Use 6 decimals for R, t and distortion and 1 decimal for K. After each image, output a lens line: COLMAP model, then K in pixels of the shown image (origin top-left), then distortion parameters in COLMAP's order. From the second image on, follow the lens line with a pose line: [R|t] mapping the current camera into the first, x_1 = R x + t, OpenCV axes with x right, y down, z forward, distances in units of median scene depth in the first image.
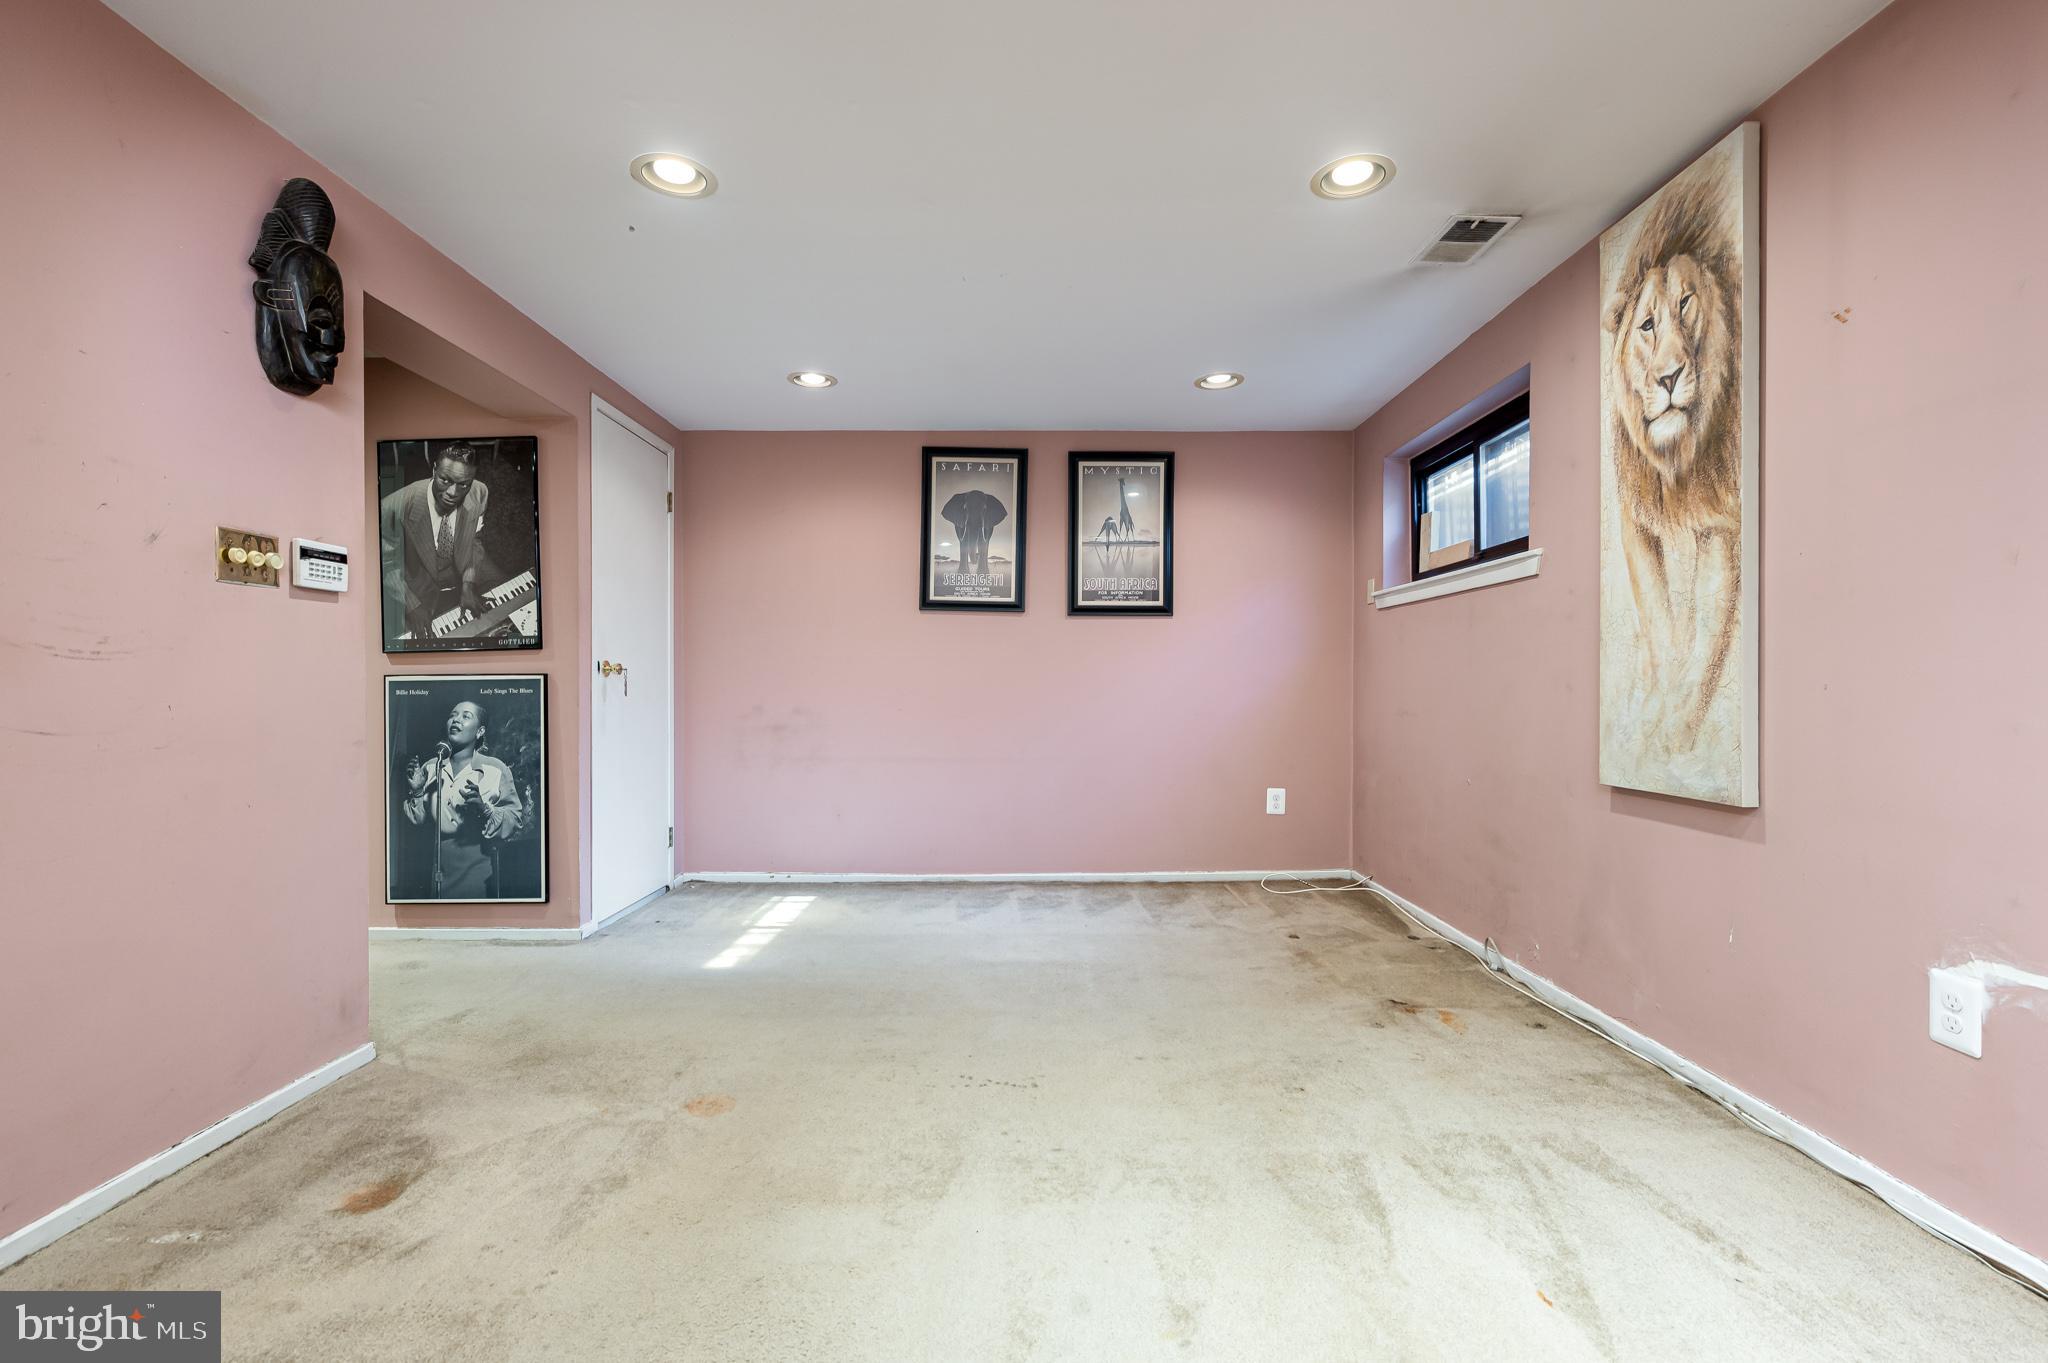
lens RADIAL K [[927.3, 0, 1036.1], [0, 927.3, 692.3], [0, 0, 1]] dist [0.002582, -0.002757]
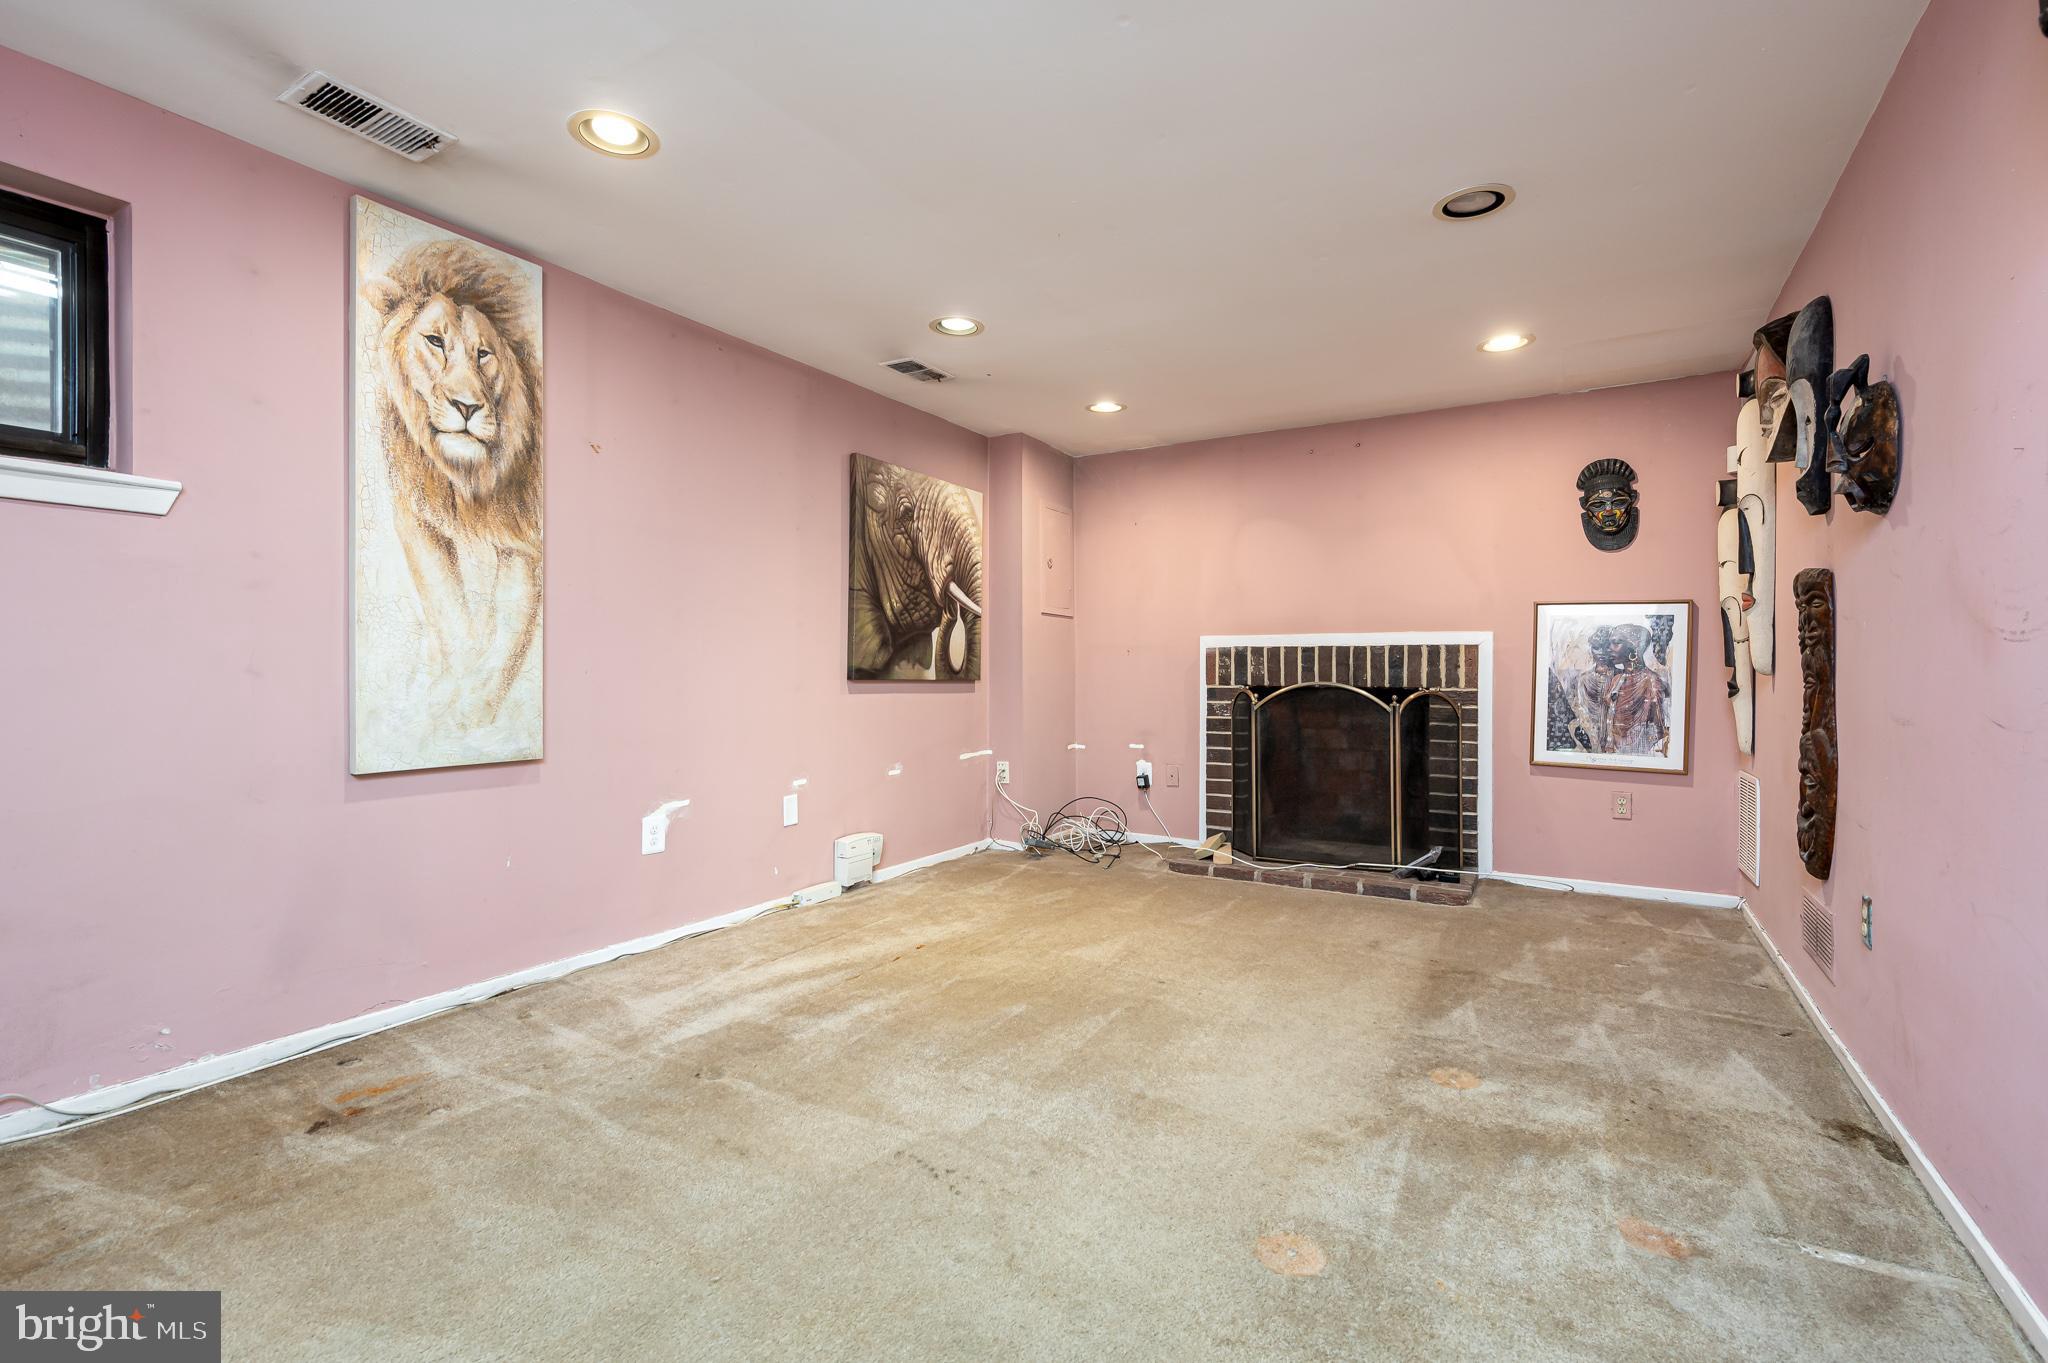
lens RADIAL K [[927.3, 0, 1013.9], [0, 927.3, 672.8], [0, 0, 1]] dist [0.002582, -0.002757]
pose [[-0.846089, -0.001075, 0.533040, -0.524781], [0.001225, 0.999991, 0.003961, -0.008641], [-0.533040, 0.004004, -0.846081, 1.637326]]
